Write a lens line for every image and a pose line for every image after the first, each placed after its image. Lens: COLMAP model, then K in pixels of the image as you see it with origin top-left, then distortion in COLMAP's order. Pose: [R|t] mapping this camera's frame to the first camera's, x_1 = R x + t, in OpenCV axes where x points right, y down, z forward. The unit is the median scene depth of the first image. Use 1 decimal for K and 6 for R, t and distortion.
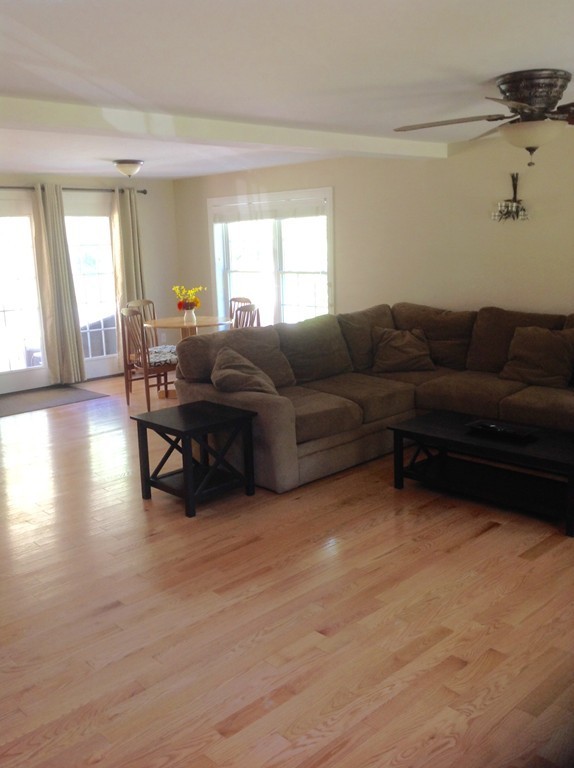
lens RADIAL K [[744.2, 0, 287.0], [0, 744.2, 384.0], [0, 0, 1]] dist [0.193205, -0.408466]
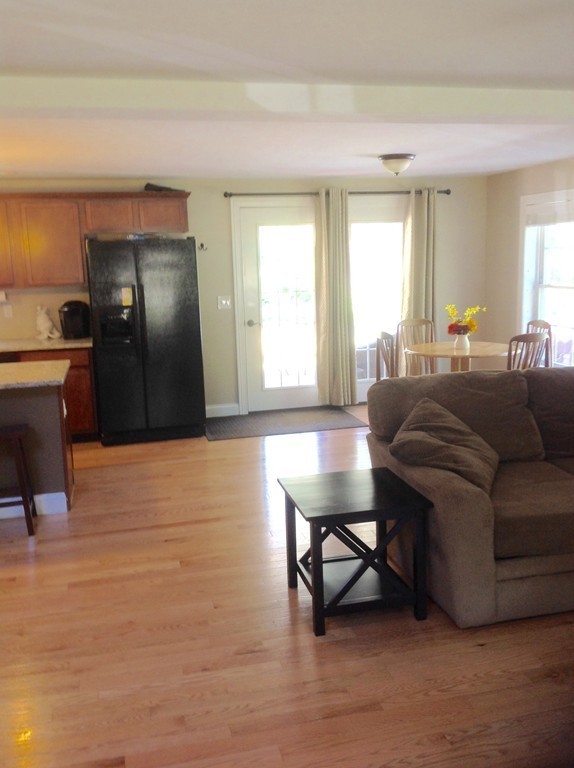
lens RADIAL K [[740.8, 0, 287.9], [0, 740.8, 375.0], [0, 0, 1]] dist [0.167585, -0.393749]
pose [[0.863412, 0.089674, -0.496466, 0.160211], [-0.096703, 0.995246, 0.011587, -0.067902], [0.495145, 0.038006, 0.867979, 0.304095]]
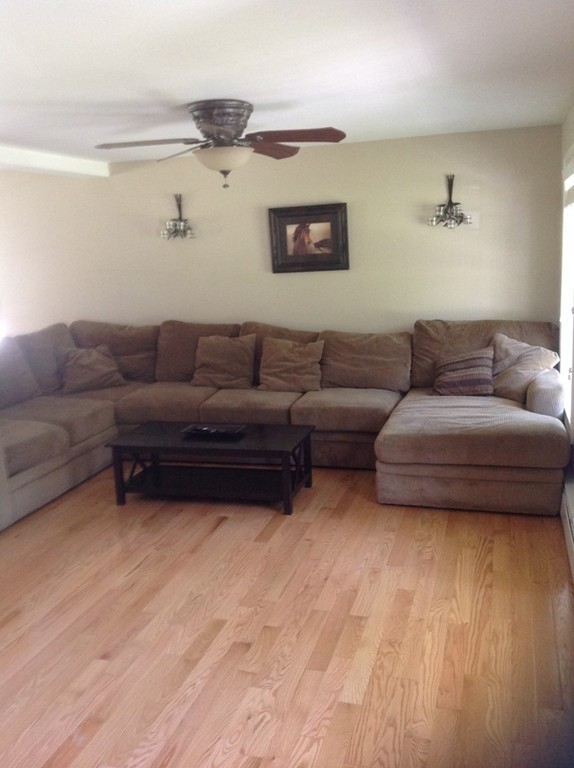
lens RADIAL K [[744.2, 0, 287.0], [0, 744.2, 384.0], [0, 0, 1]] dist [0.193205, -0.408466]
pose [[0.871840, -0.101486, 0.479162, -0.115037], [0.114189, 0.993455, 0.002645, 0.002714], [-0.476294, 0.052409, 0.877723, 0.009816]]
